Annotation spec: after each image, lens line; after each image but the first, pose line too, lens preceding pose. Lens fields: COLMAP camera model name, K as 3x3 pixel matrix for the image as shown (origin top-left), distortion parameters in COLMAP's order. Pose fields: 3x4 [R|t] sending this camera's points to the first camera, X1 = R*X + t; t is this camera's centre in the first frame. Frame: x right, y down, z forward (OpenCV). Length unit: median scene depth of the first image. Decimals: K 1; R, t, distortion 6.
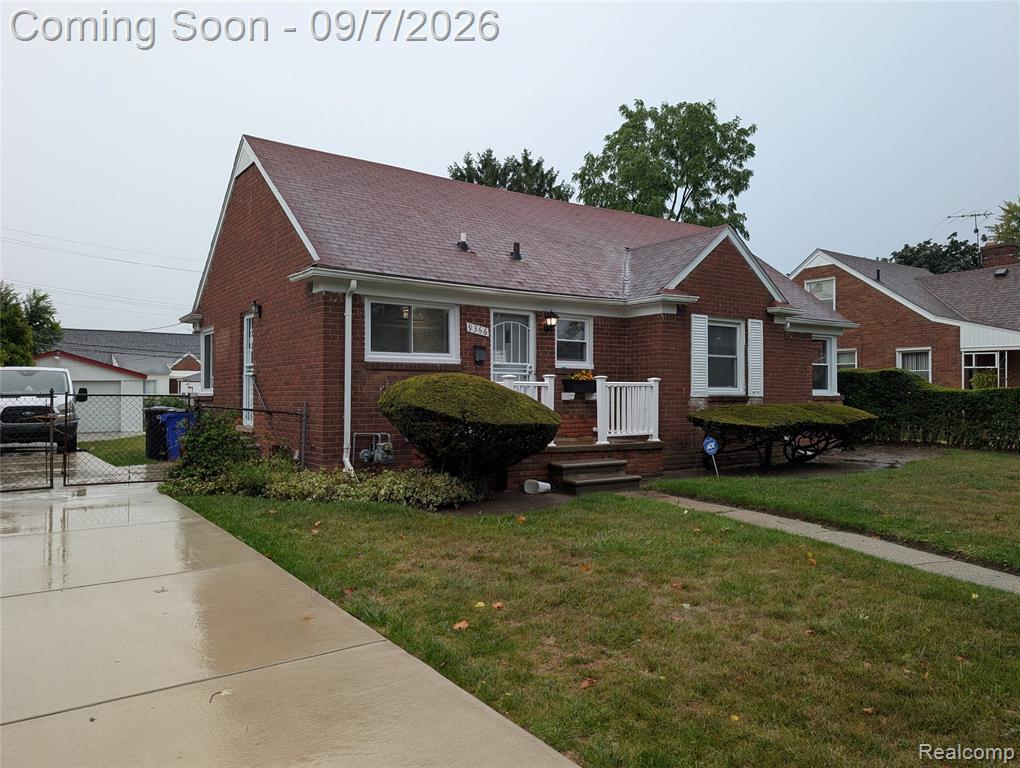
lens RADIAL K [[694.4, 0, 510.0], [0, 694.4, 384.0], [0, 0, 1]] dist [0.036612, -0.001946]
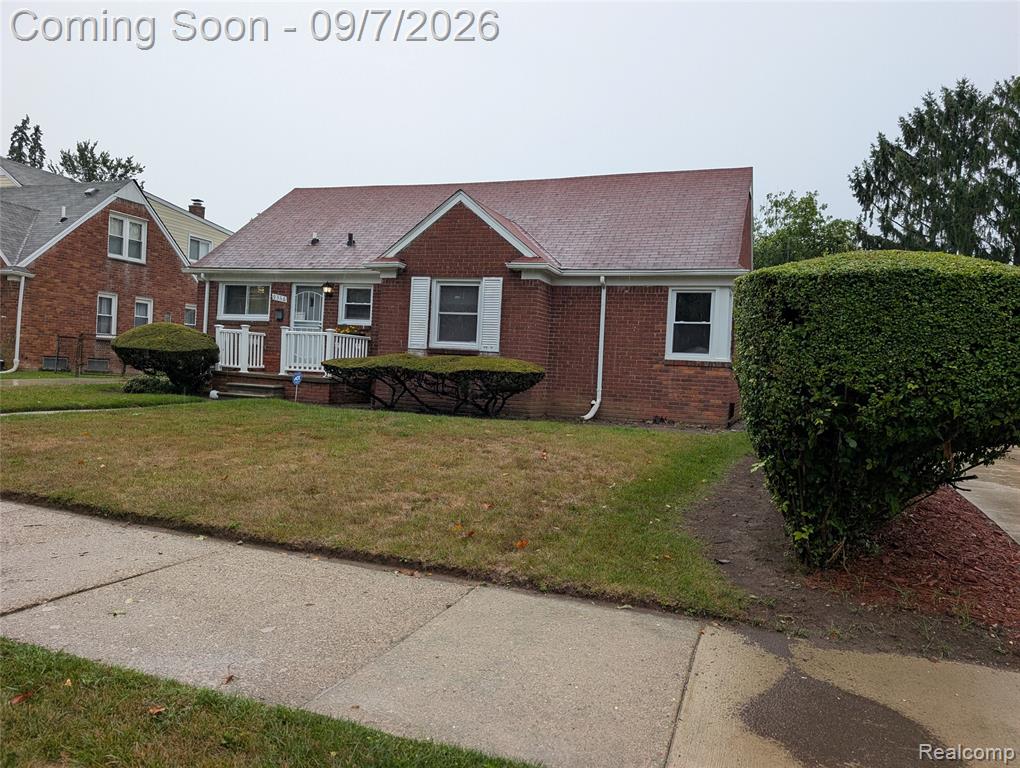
lens RADIAL K [[723.3, 0, 561.2], [0, 723.3, 385.6], [0, 0, 1]] dist [0.077027, -0.157397]
pose [[0.598059, 0.045729, -0.800146, 1.410980], [-0.038080, 0.998865, 0.028624, 0.037774], [0.800547, 0.013351, 0.599122, 0.480713]]
